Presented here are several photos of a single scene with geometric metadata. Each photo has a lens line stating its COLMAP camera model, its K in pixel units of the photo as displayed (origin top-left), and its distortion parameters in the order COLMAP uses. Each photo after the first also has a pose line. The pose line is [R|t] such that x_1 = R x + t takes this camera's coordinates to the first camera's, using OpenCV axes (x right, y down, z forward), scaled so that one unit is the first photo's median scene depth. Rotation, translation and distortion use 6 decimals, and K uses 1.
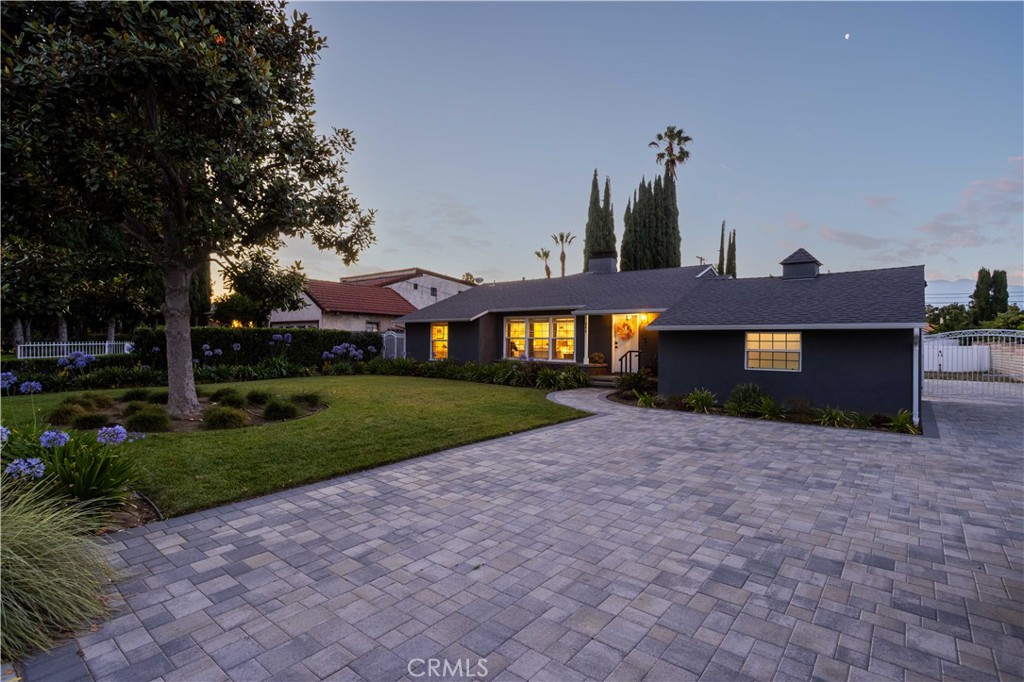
lens RADIAL K [[502.9, 0, 512.0], [0, 502.9, 341.0], [0, 0, 1]] dist [-0.049949, -0.000115]
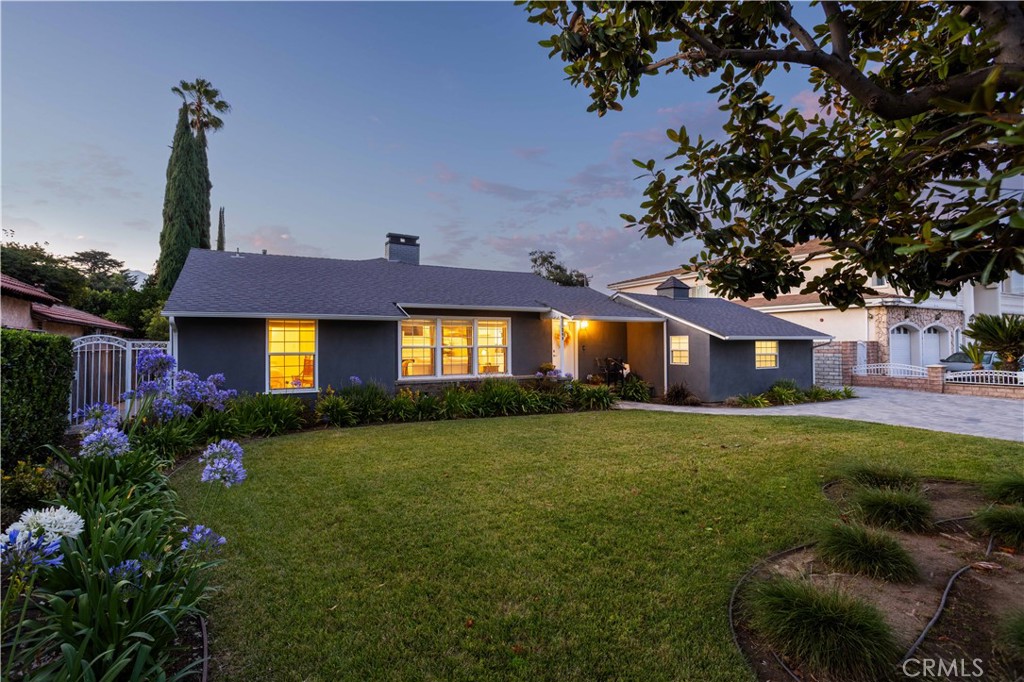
lens RADIAL K [[502.9, 0, 512.0], [0, 502.9, 341.0], [0, 0, 1]] dist [-0.049949, -0.000115]
pose [[0.376738, -0.004423, 0.926309, -0.608867], [0.008822, 0.999960, 0.001187, -0.014929], [-0.926278, 0.007724, 0.376762, 0.668642]]
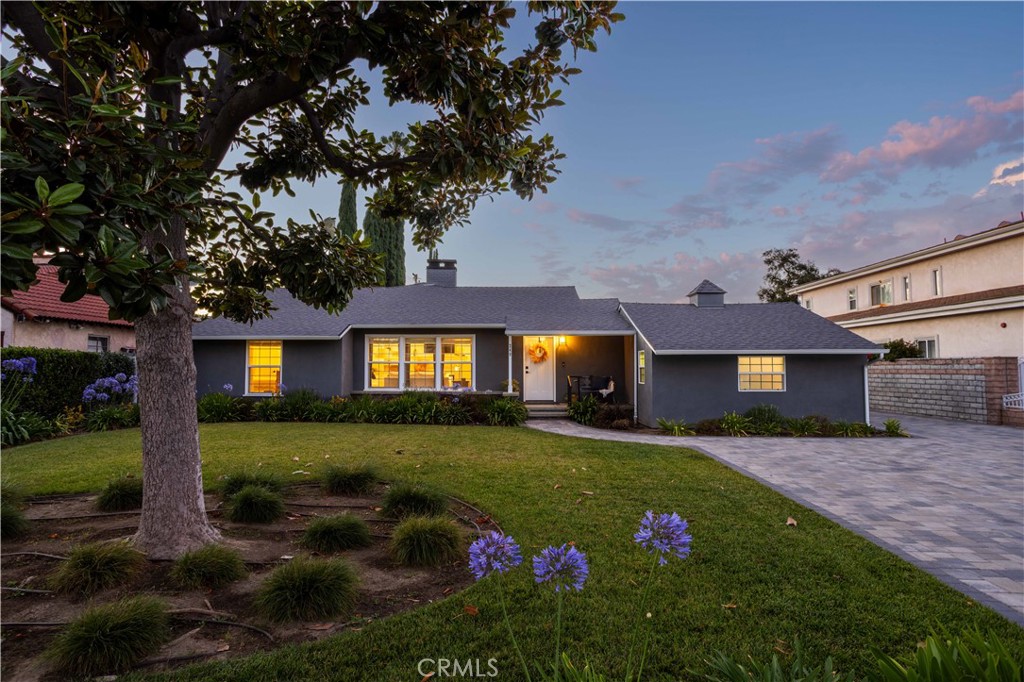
lens RADIAL K [[542.4, 0, 512.0], [0, 542.4, 341.0], [0, 0, 1]] dist [-0.002142, -0.000112]
pose [[0.780664, 0.015733, 0.624753, -0.386712], [0.008254, 0.999336, -0.035479, -0.008073], [-0.624897, 0.032854, 0.780016, 0.238795]]
